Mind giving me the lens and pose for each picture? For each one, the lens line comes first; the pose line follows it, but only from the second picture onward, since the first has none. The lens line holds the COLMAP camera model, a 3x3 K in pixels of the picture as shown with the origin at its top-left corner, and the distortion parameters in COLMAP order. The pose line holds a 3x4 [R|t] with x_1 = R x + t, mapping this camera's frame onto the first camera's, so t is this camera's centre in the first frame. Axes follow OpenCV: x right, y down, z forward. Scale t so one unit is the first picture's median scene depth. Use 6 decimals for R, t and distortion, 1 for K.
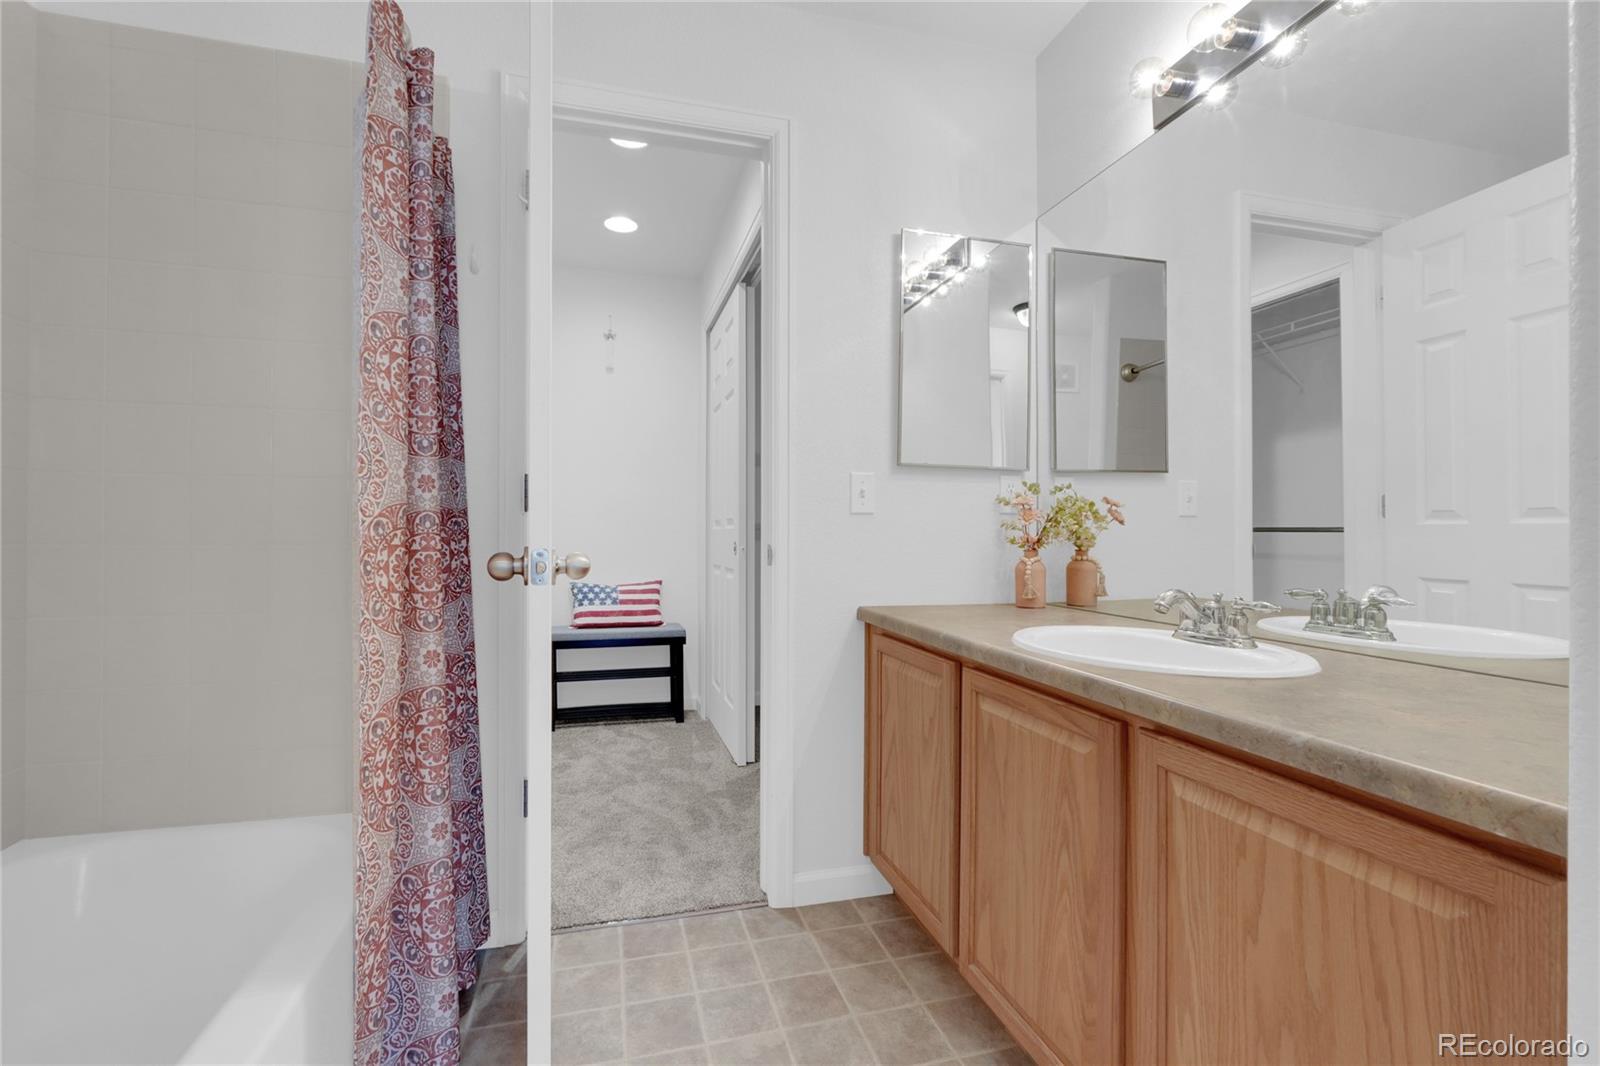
lens RADIAL K [[677.2, 0, 800.0], [0, 677.2, 533.0], [0, 0, 1]] dist [0.001554, 0.000140]
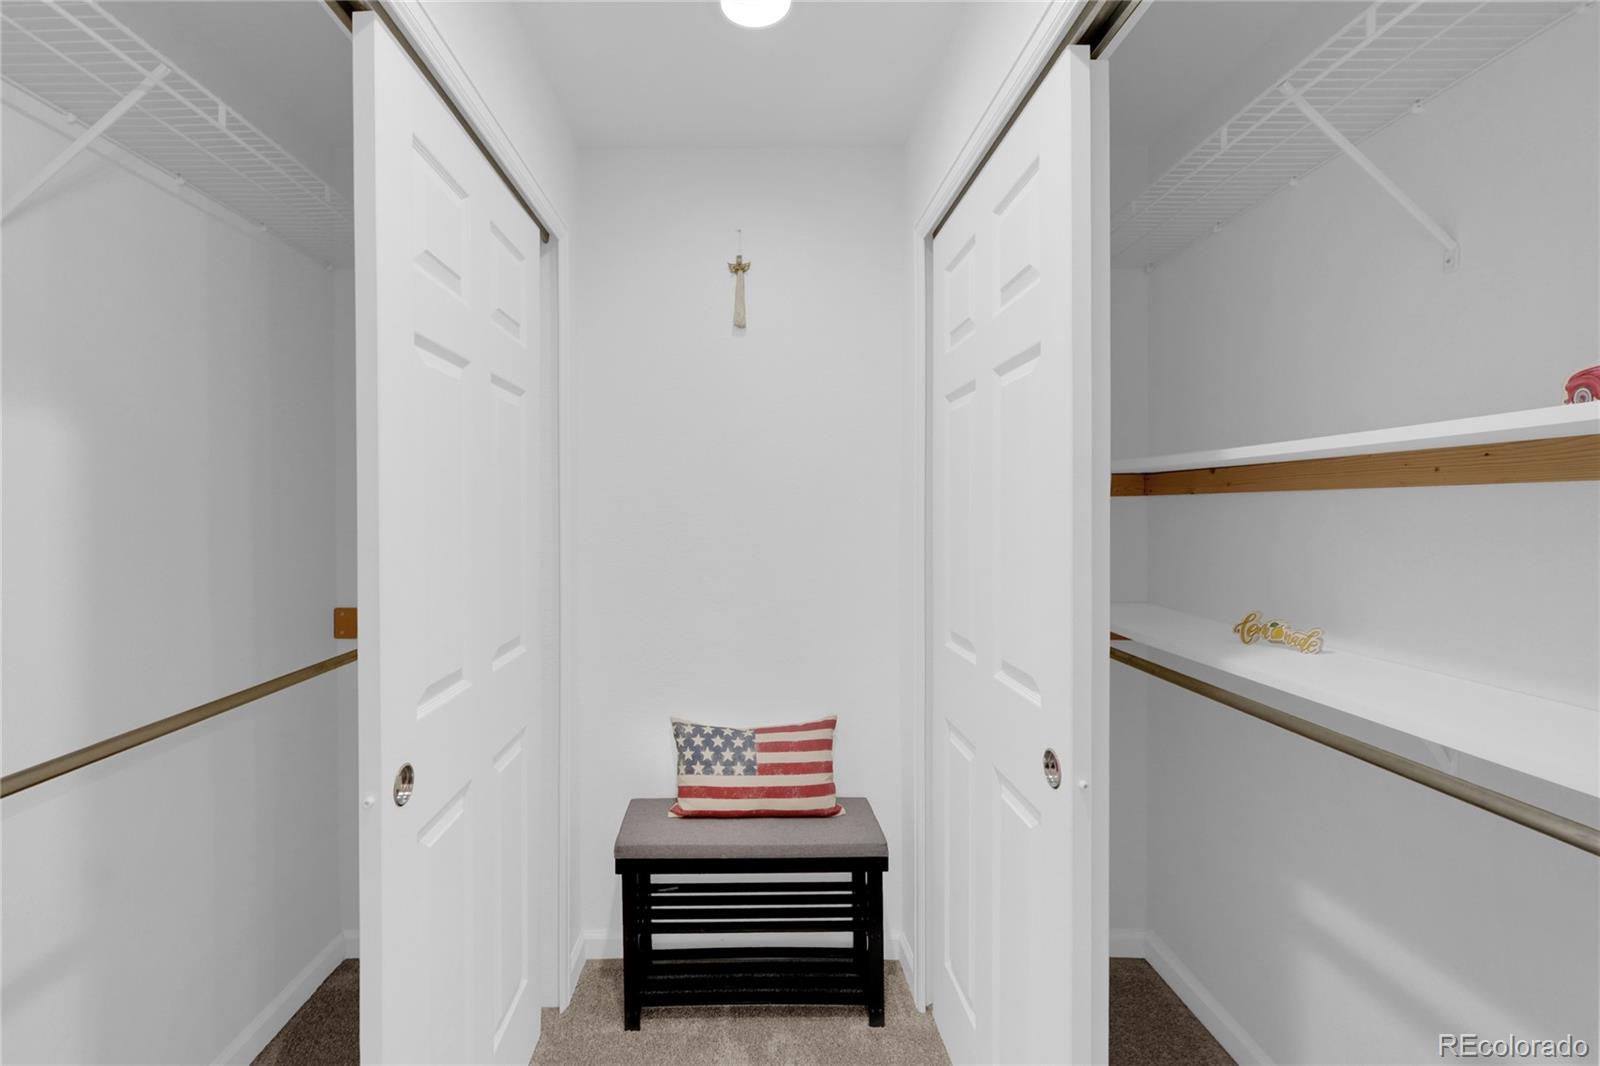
lens RADIAL K [[677.2, 0, 800.0], [0, 677.2, 533.0], [0, 0, 1]] dist [0.001554, 0.000140]
pose [[0.978789, -0.000739, -0.204872, -0.127023], [0.004612, 0.999820, 0.018428, -0.092018], [0.204821, -0.018982, 0.978615, 0.493458]]
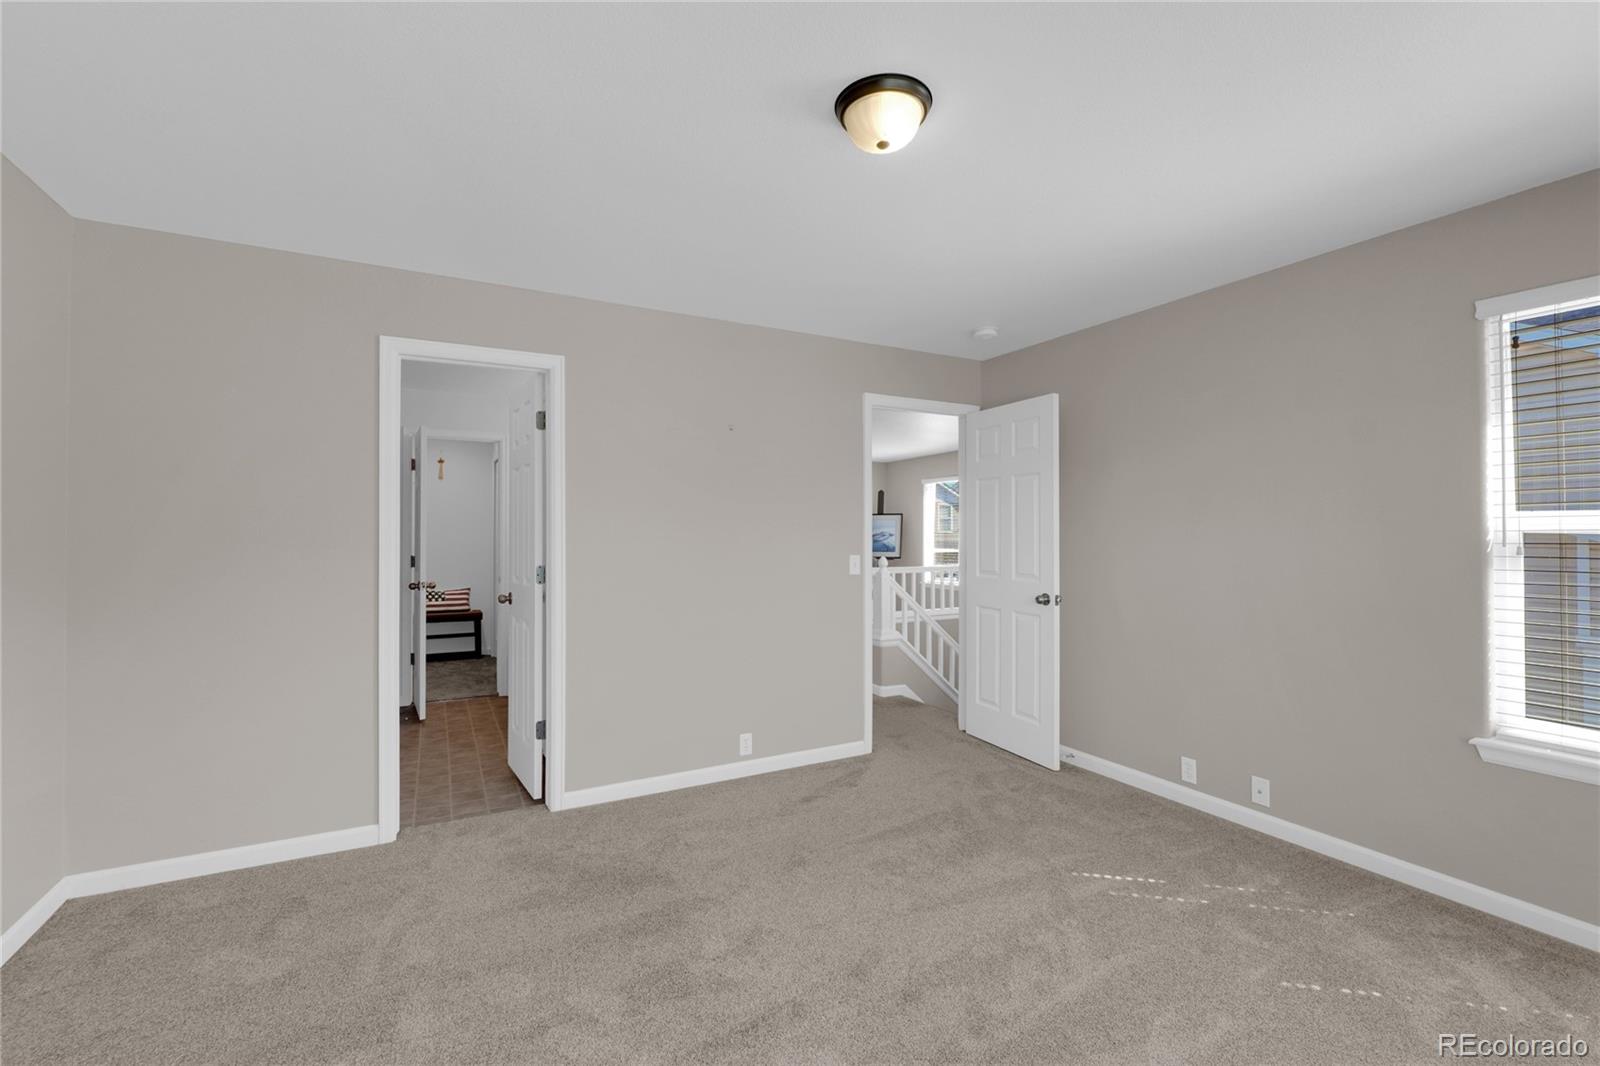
lens RADIAL K [[677.2, 0, 800.0], [0, 677.2, 533.0], [0, 0, 1]] dist [0.001554, 0.000140]
pose [[0.975173, -0.000349, 0.221443, 0.296082], [0.000125, 0.999999, 0.001028, -0.092415], [-0.221443, -0.000975, 0.975173, -1.134344]]
